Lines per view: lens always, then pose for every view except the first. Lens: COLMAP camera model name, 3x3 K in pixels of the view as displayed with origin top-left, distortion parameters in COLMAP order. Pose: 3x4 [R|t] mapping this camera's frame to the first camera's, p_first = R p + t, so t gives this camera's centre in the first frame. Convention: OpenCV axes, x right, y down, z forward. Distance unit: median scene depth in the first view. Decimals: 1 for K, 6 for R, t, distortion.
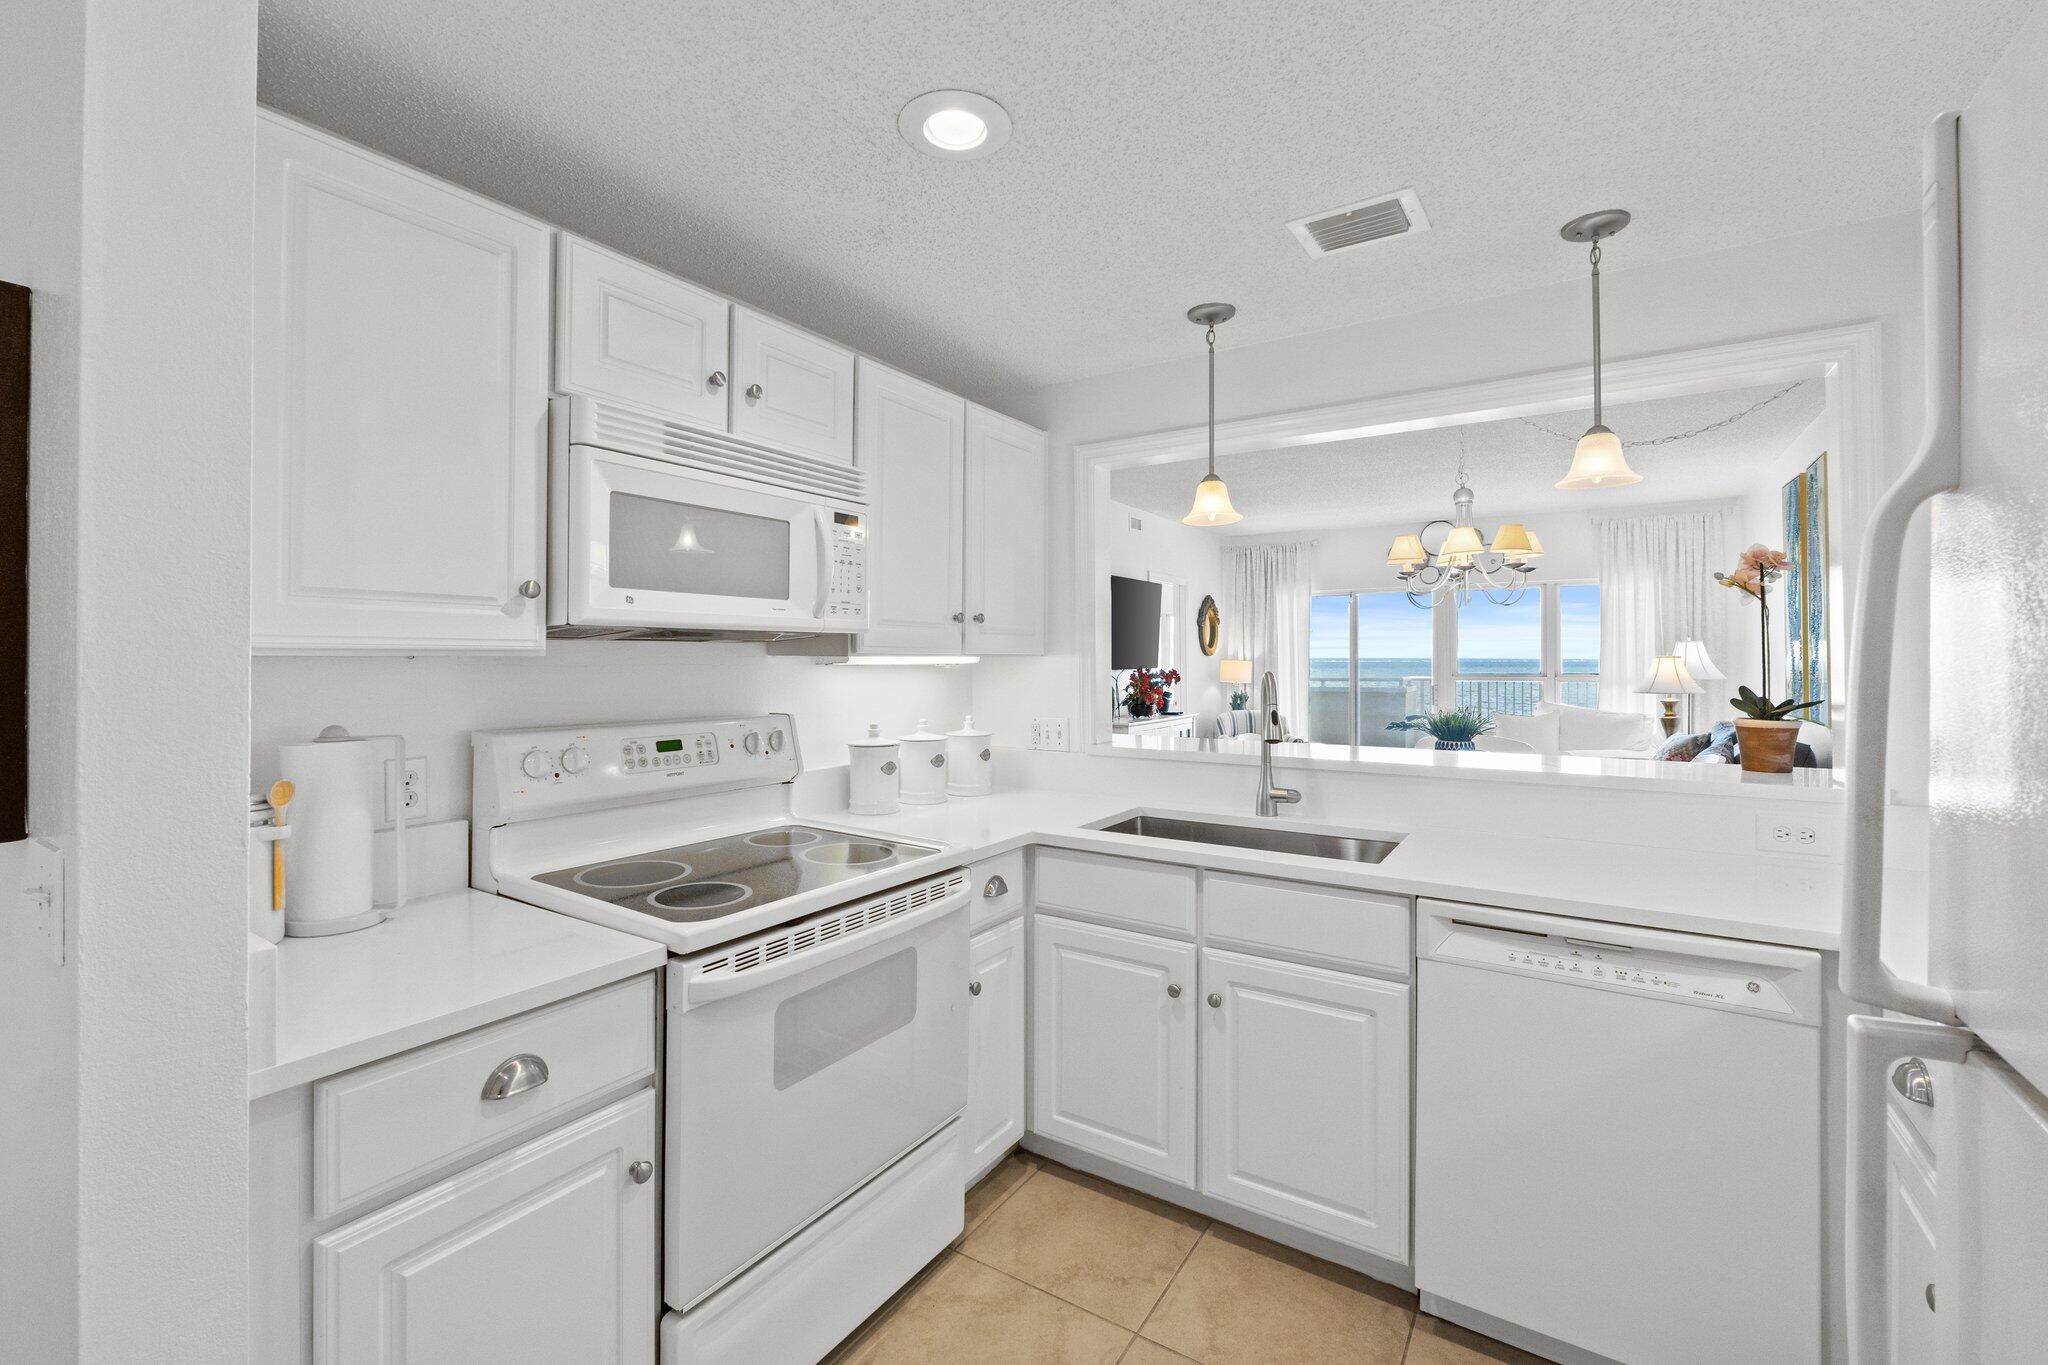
lens RADIAL K [[869.4, 0, 1027.6], [0, 869.4, 659.5], [0, 0, 1]] dist [-0.010699, 0.001701]
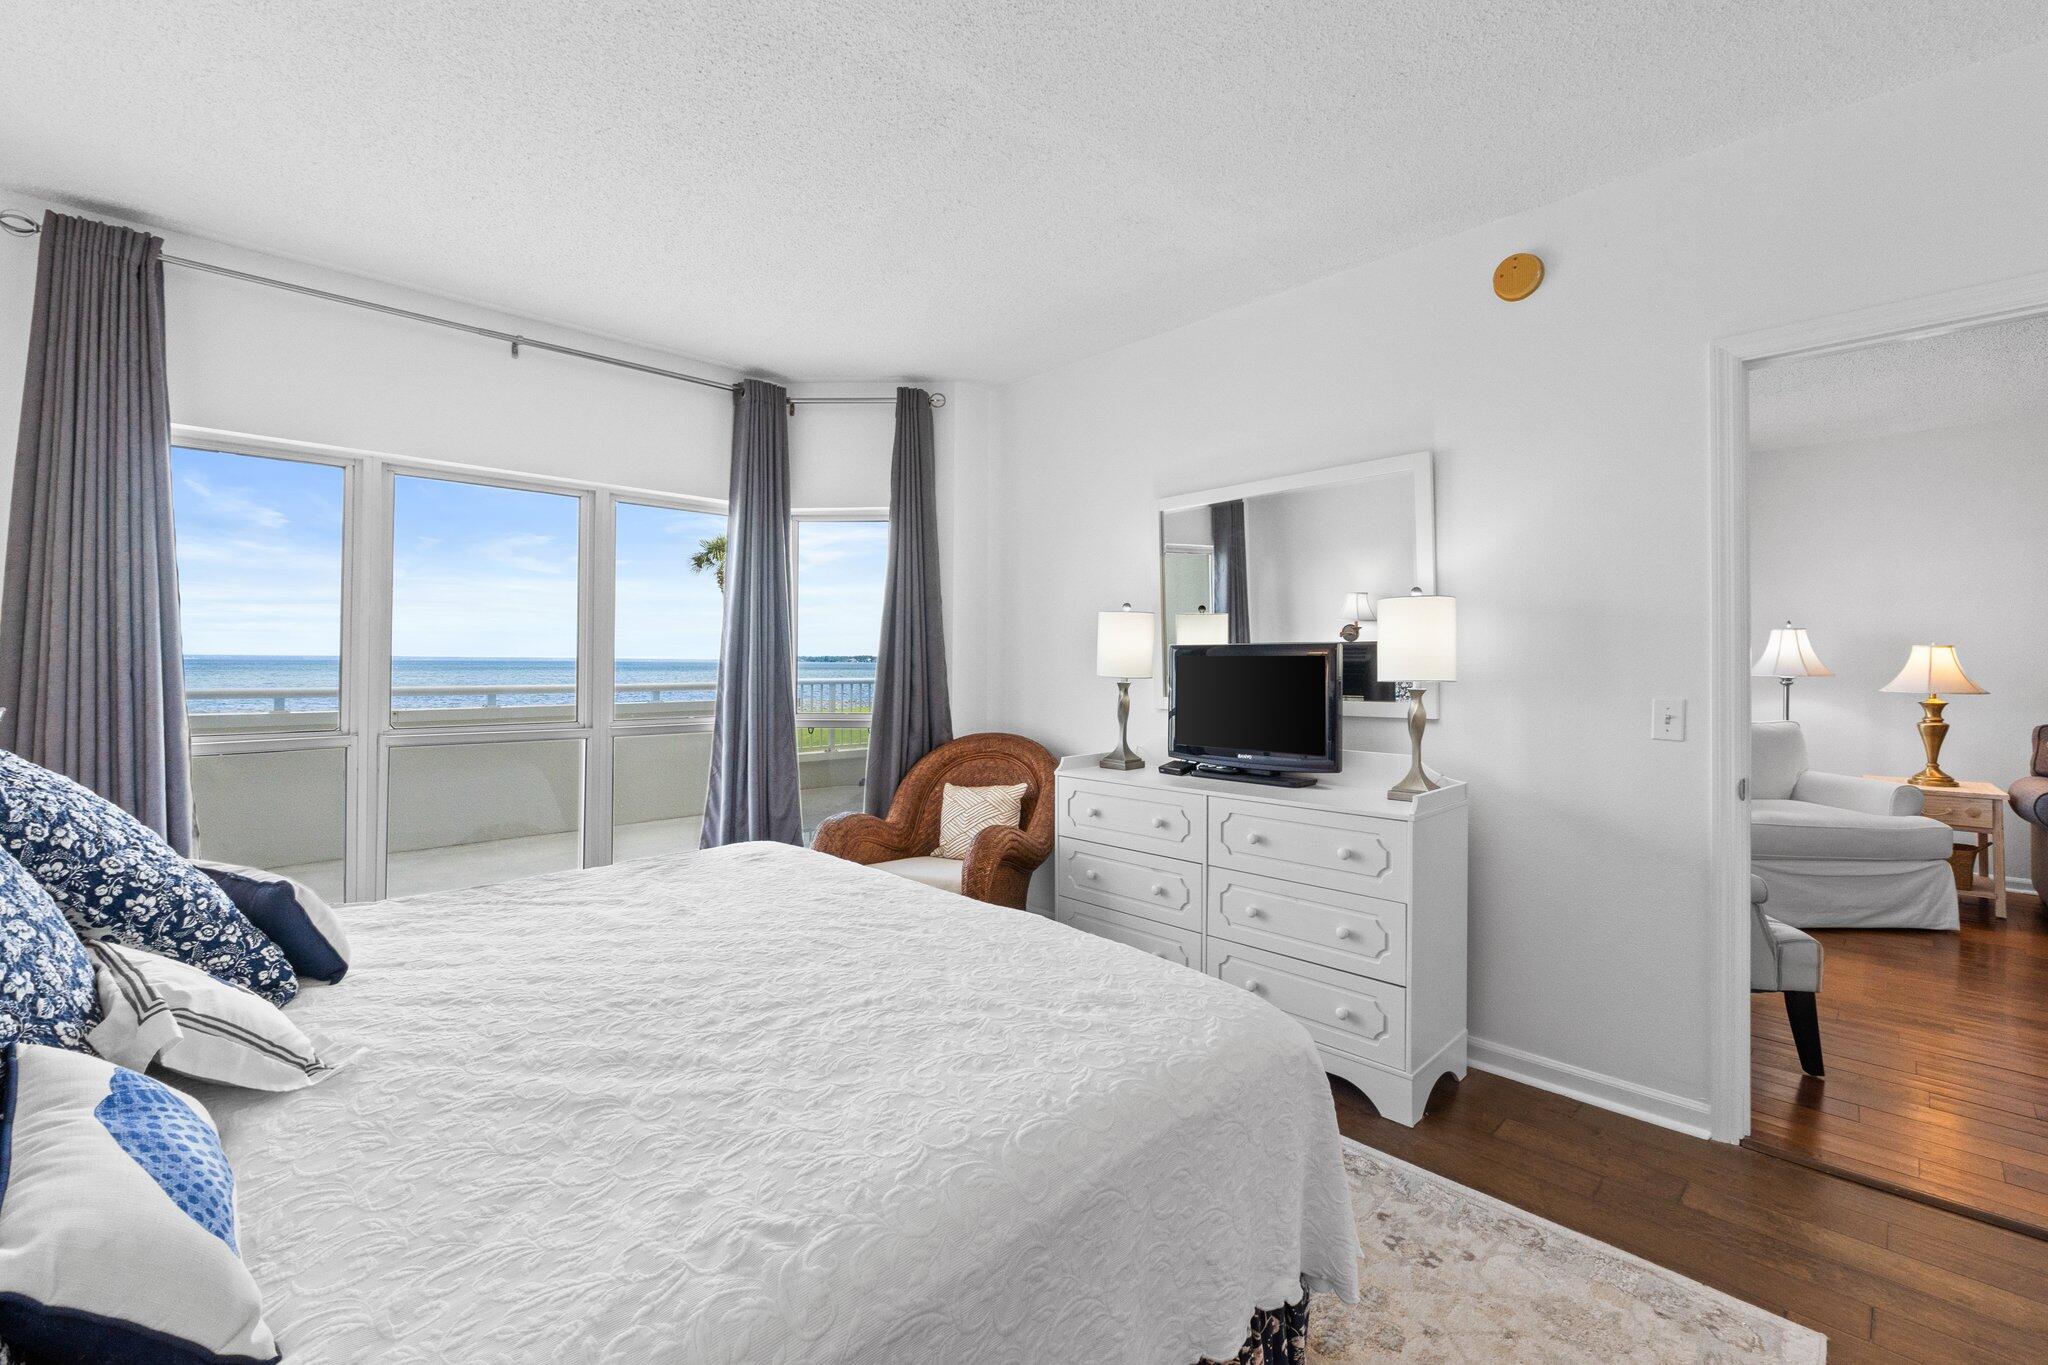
lens RADIAL K [[869.4, 0, 990.1], [0, 869.4, 653.6], [0, 0, 1]] dist [-0.010699, 0.001701]
pose [[0.242638, 0.012406, 0.970038, -0.571964], [-0.005358, 0.999920, -0.011448, 0.044500], [-0.970102, -0.002420, 0.242685, 4.366106]]
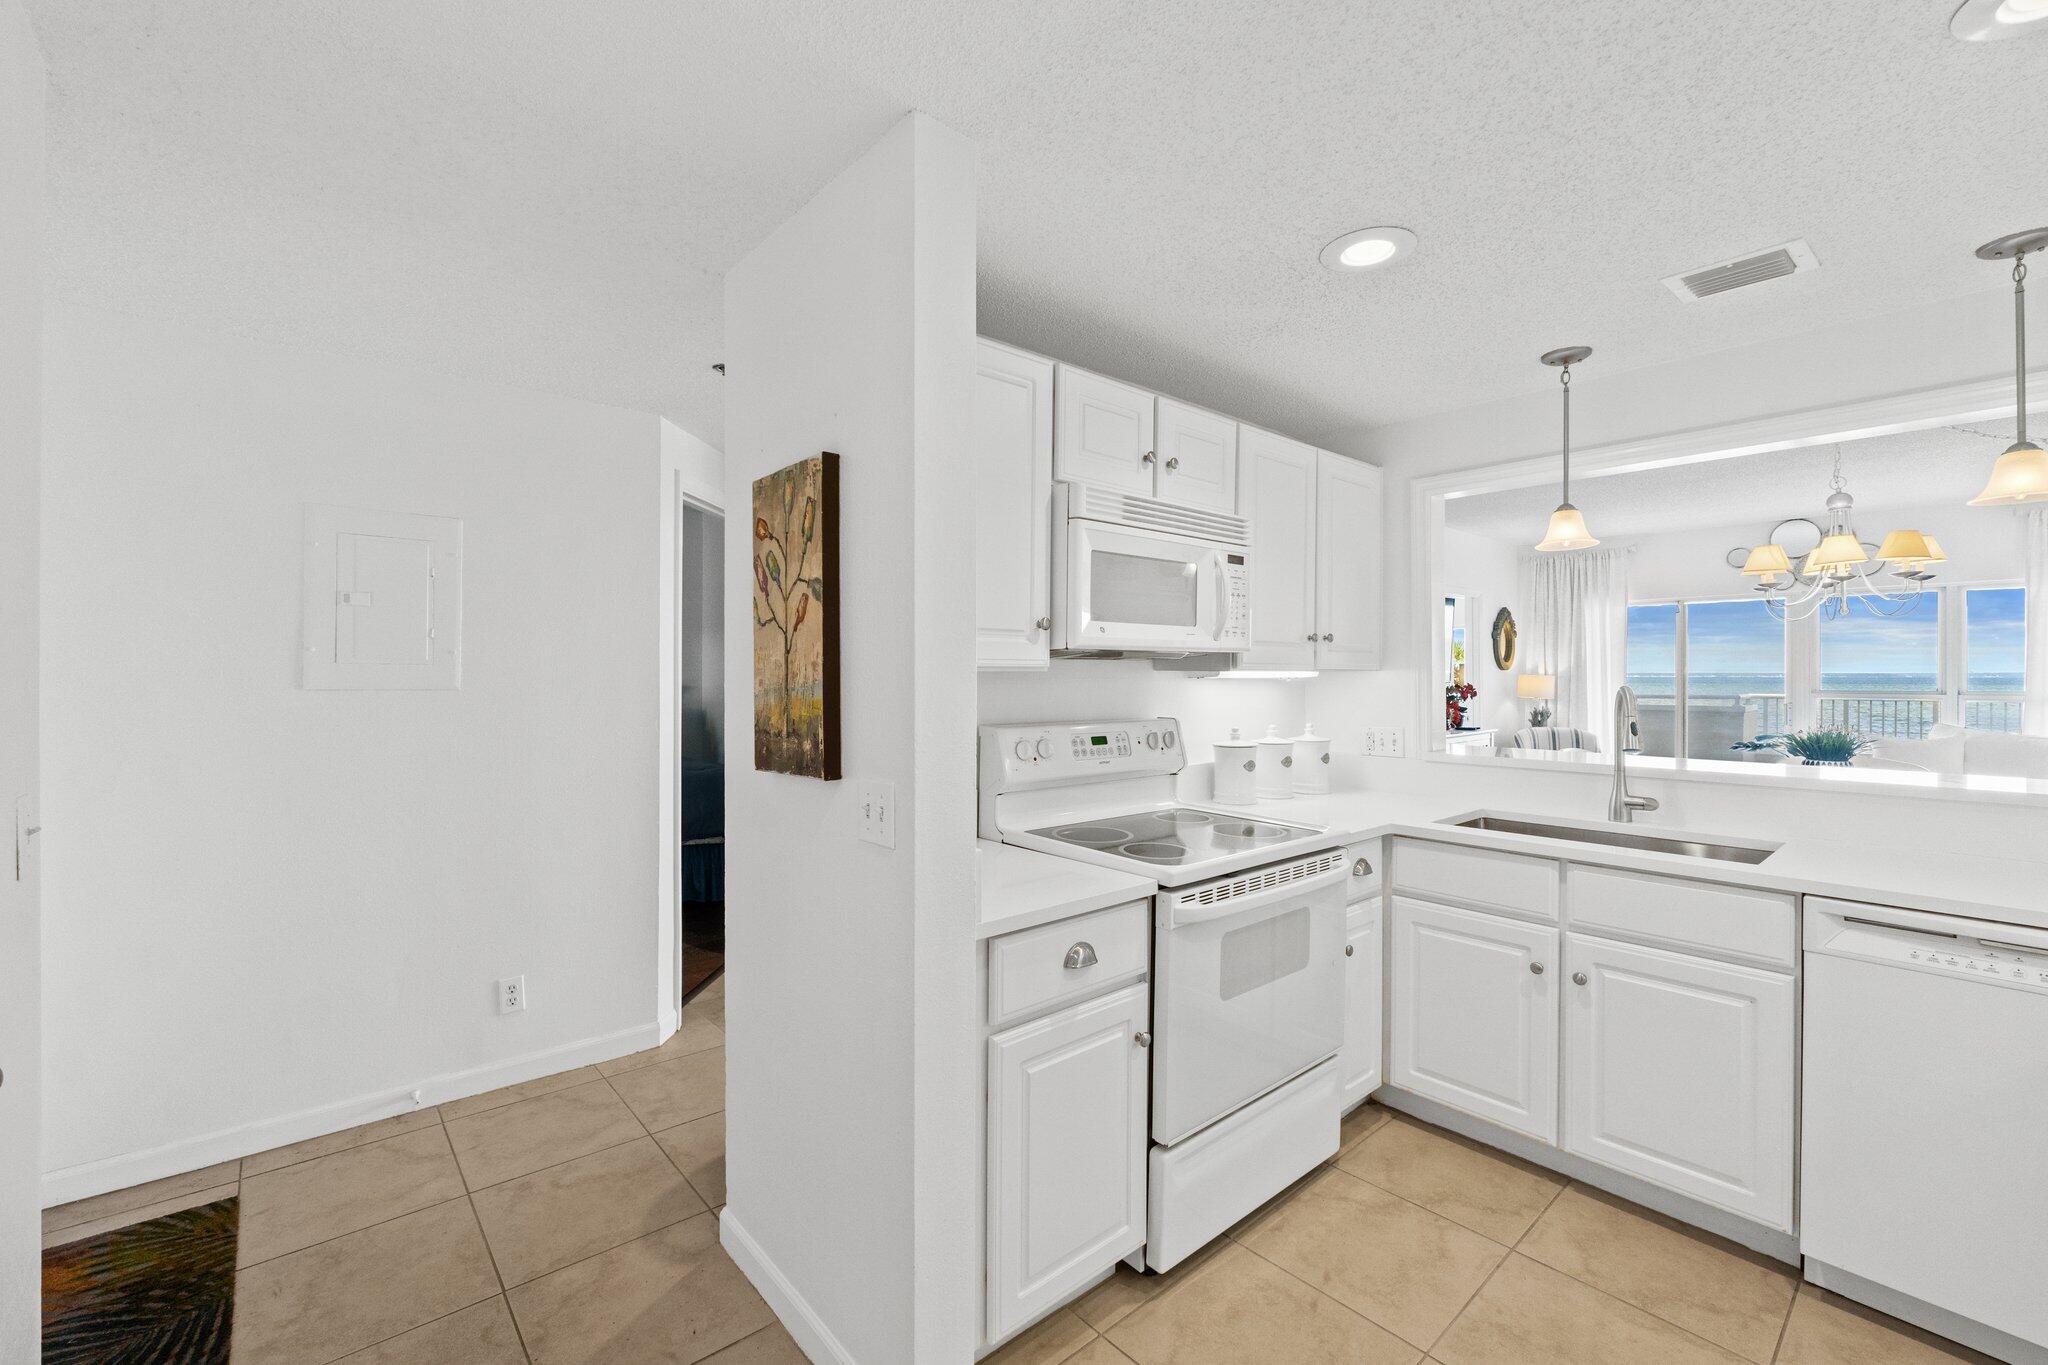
lens RADIAL K [[869.4, 0, 1005.4], [0, 869.4, 675.9], [0, 0, 1]] dist [-0.010699, 0.001701]
pose [[0.958669, 0.003303, -0.284506, -0.162248], [-0.002279, 0.999990, 0.003929, -0.001169], [0.284516, -0.003119, 0.958666, -0.253669]]
